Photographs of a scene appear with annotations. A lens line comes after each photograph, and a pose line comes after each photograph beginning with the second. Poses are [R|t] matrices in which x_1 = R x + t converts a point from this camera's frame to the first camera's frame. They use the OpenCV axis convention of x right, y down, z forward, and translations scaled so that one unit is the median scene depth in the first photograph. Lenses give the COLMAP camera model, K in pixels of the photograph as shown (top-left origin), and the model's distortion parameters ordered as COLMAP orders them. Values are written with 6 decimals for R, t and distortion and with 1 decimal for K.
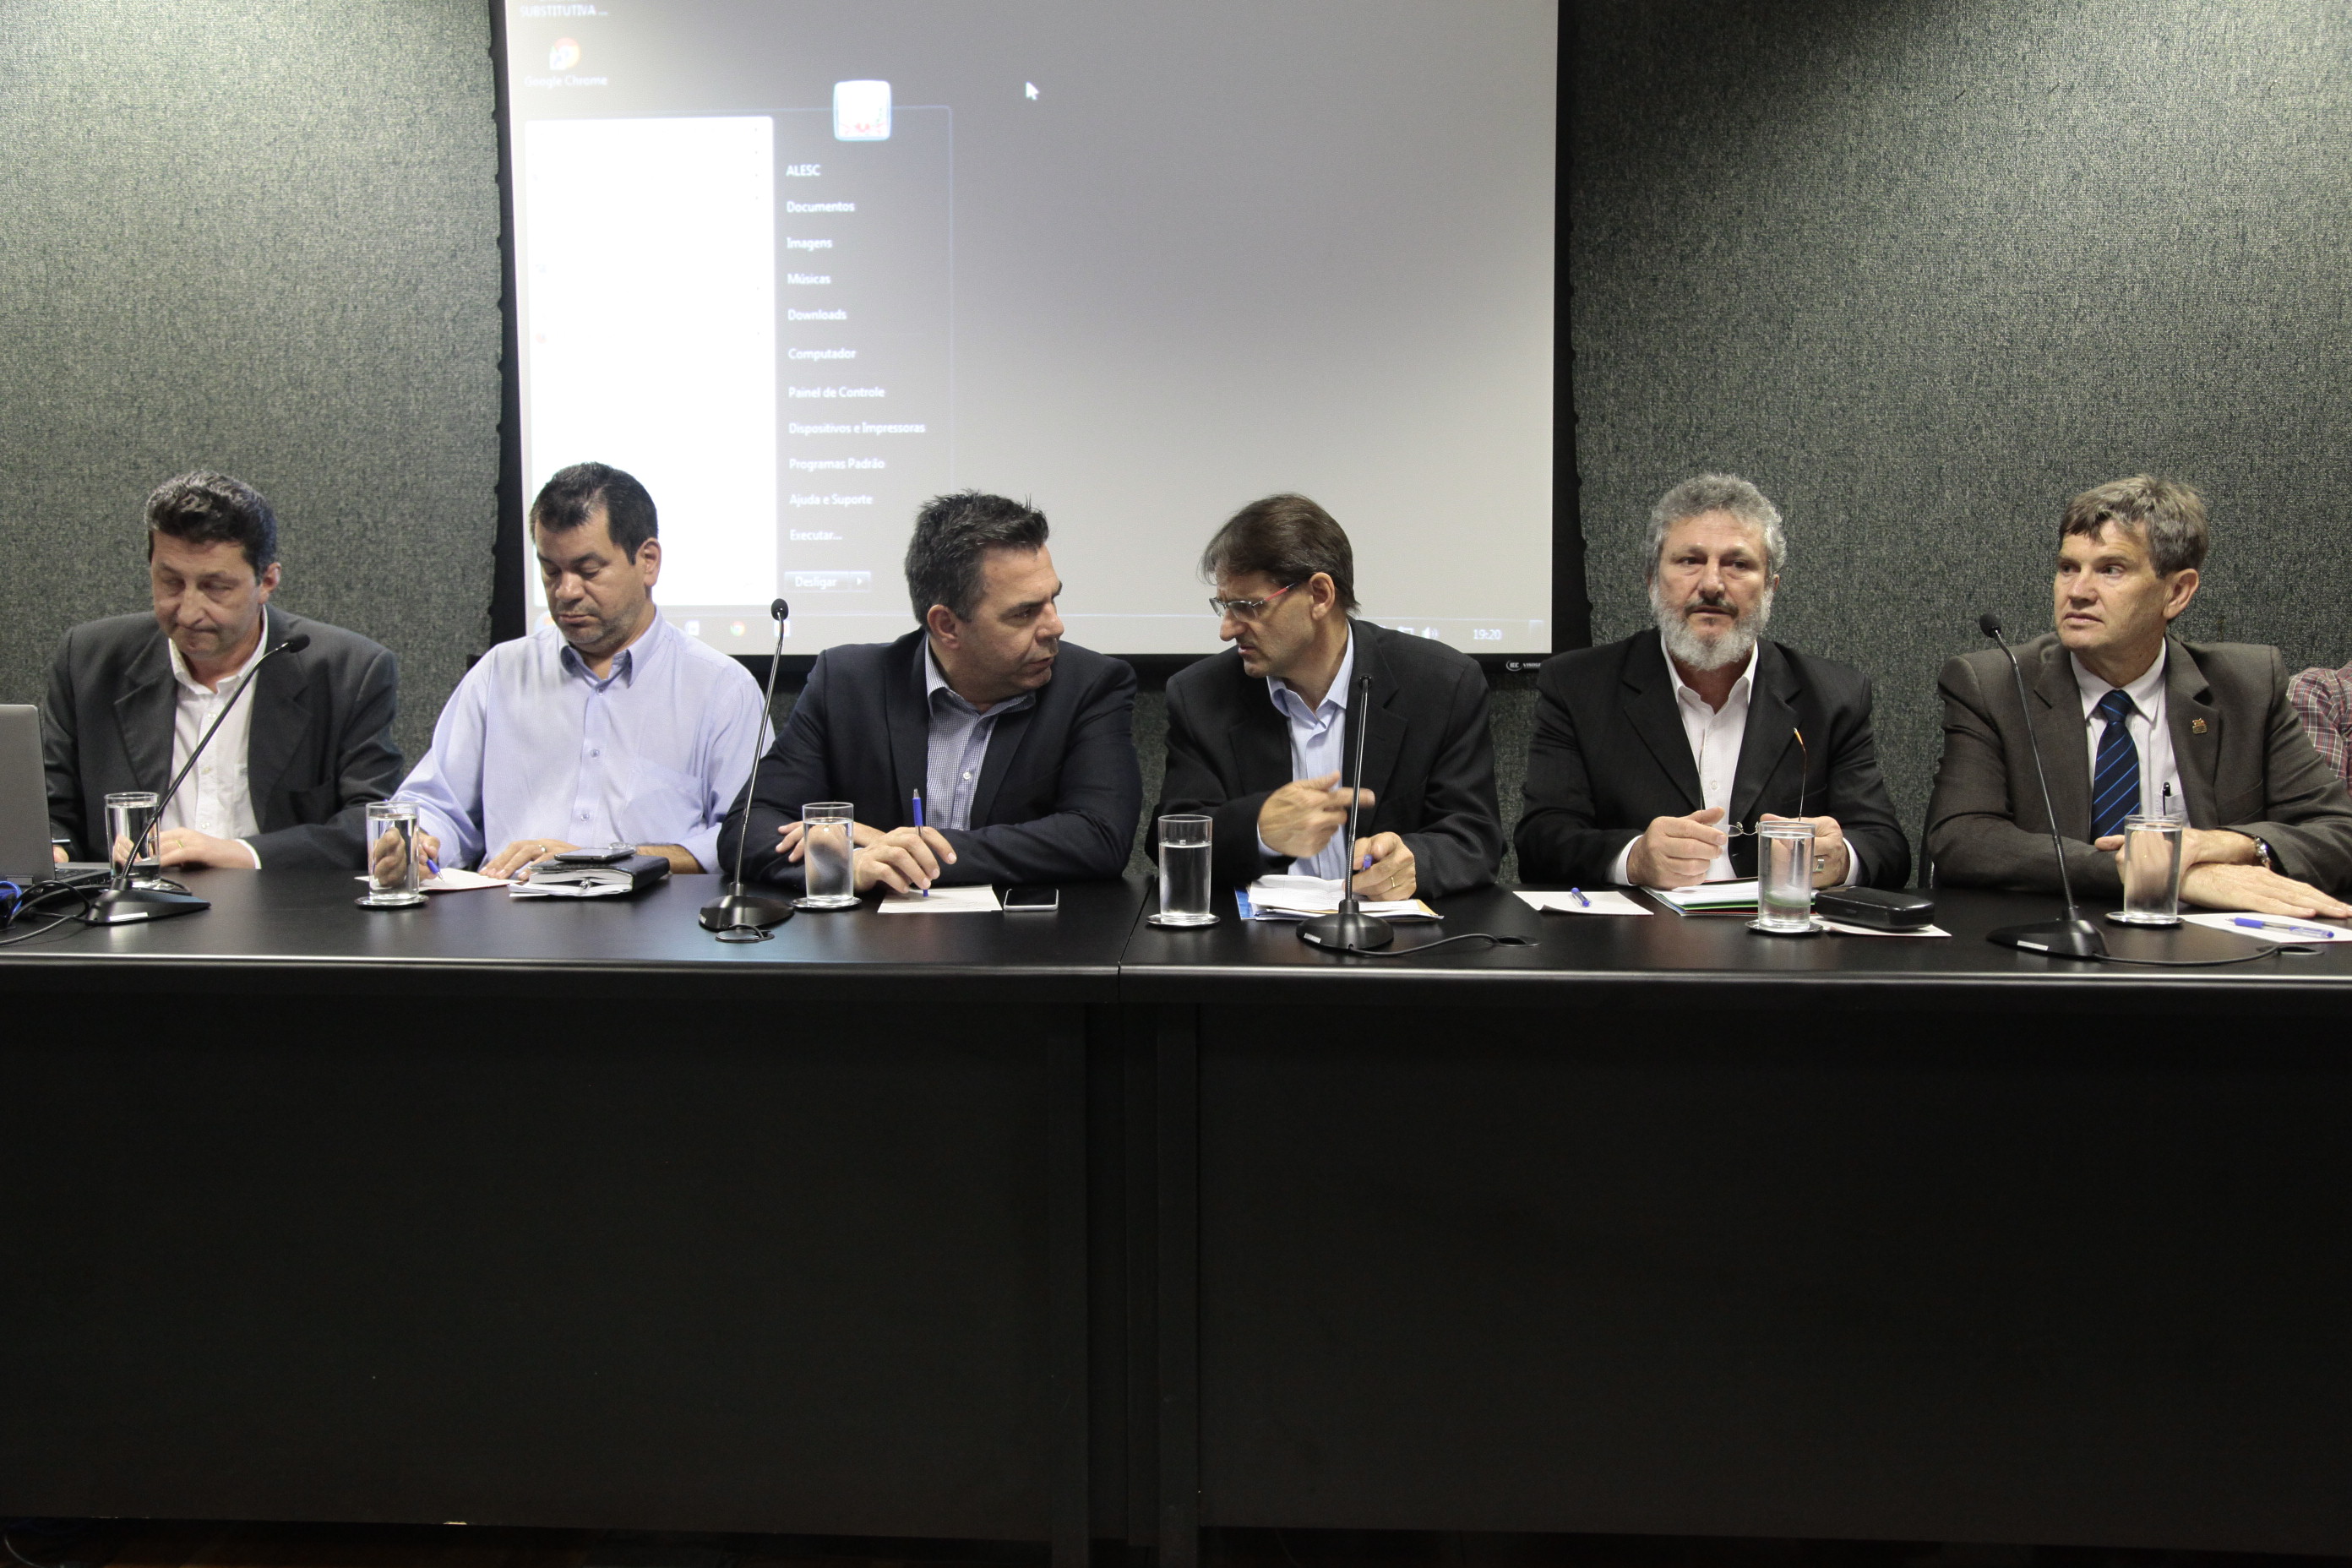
lens RADIAL K [[2109.5, 0, 1186.0], [0, 2109.5, 792.1], [0, 0, 1]] dist [-0.036085, 0.096916]
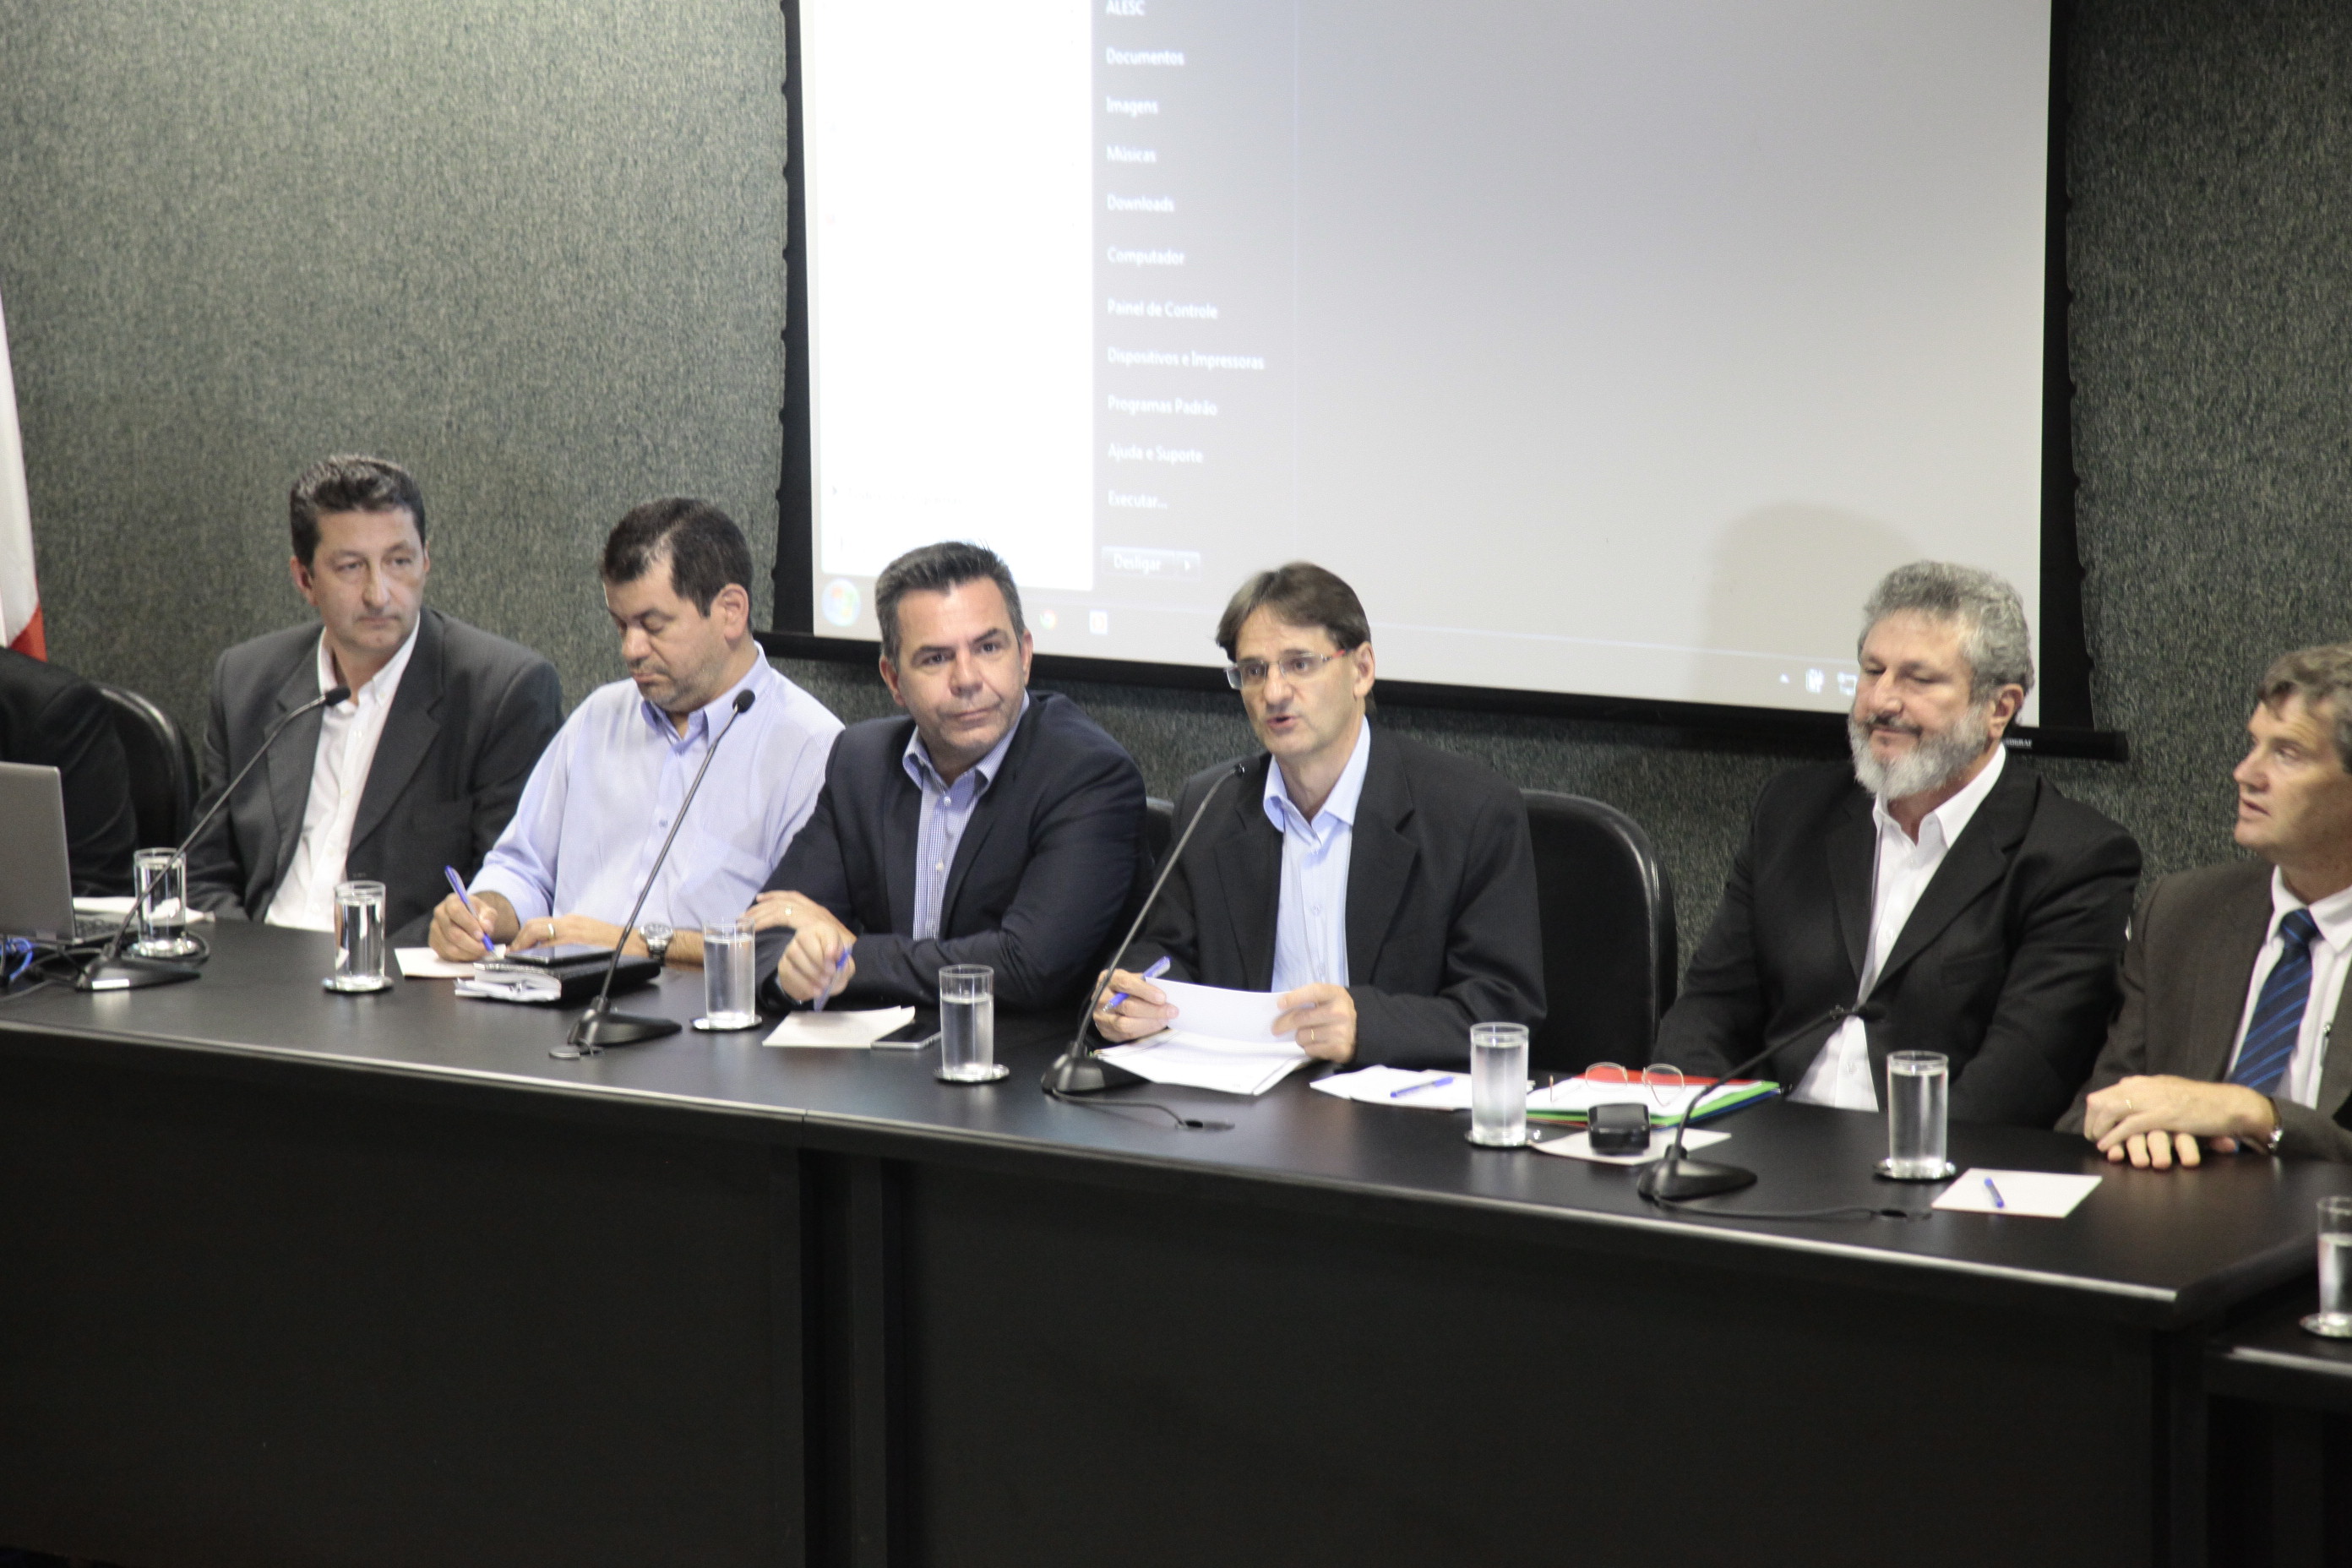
lens RADIAL K [[6784.4, 0, 1176.0], [0, 6784.4, 784.0], [0, 0, 1]] dist [0.673723, -0.001446]
pose [[0.865938, 0.067732, -0.495544, 1.043547], [-0.040490, 0.997029, 0.065521, -0.183144], [0.498510, -0.036672, 0.866108, -1.079992]]
